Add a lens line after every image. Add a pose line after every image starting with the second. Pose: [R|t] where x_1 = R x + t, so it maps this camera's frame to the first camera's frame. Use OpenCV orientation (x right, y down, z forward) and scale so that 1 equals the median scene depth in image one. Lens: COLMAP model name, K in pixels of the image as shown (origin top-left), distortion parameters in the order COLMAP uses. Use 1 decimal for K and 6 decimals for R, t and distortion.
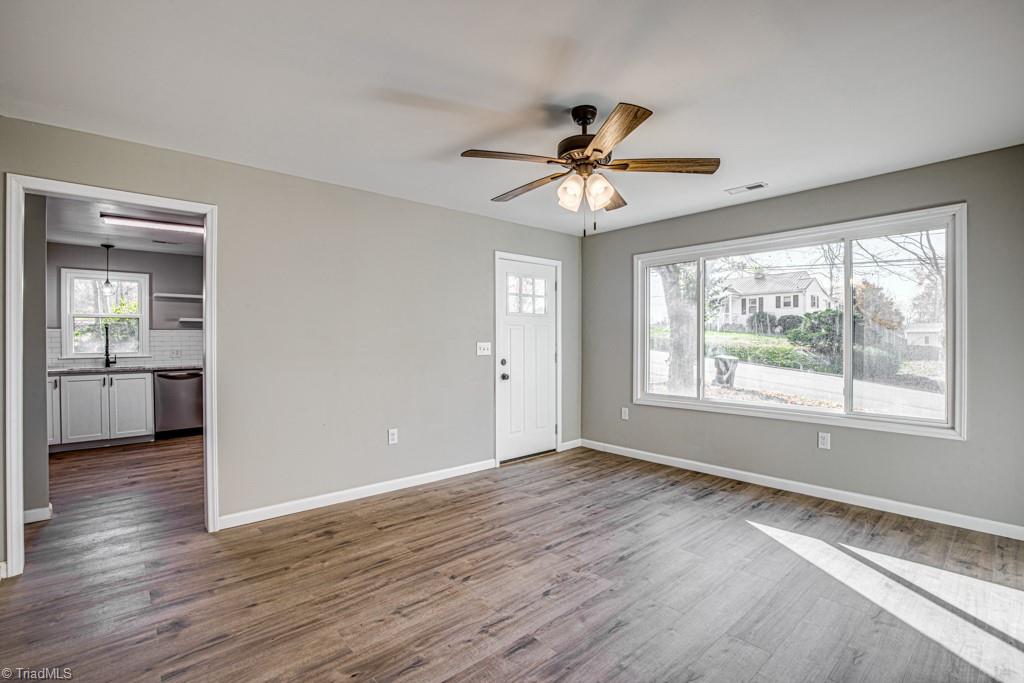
lens RADIAL K [[469.2, 0, 518.7], [0, 469.2, 342.6], [0, 0, 1]] dist [-0.036650, 0.008760]
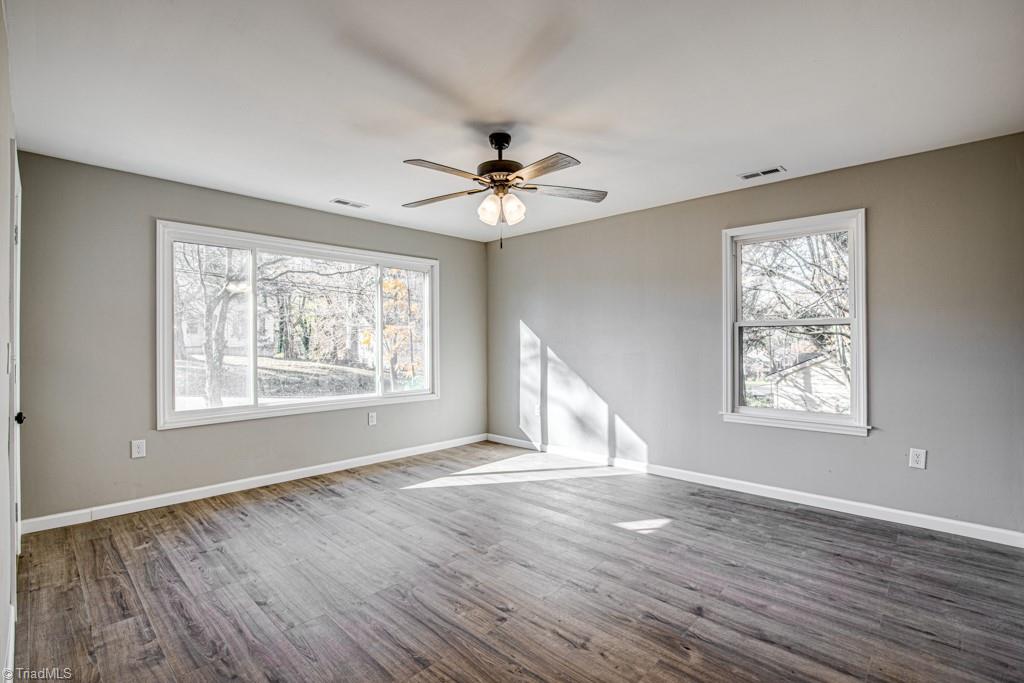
lens RADIAL K [[469.2, 0, 518.7], [0, 469.2, 342.6], [0, 0, 1]] dist [-0.036650, 0.008760]
pose [[-0.090130, -0.000841, 0.995930, -0.671310], [0.005814, 0.999982, 0.001371, 0.001435], [-0.995913, 0.005914, -0.090124, 0.713202]]
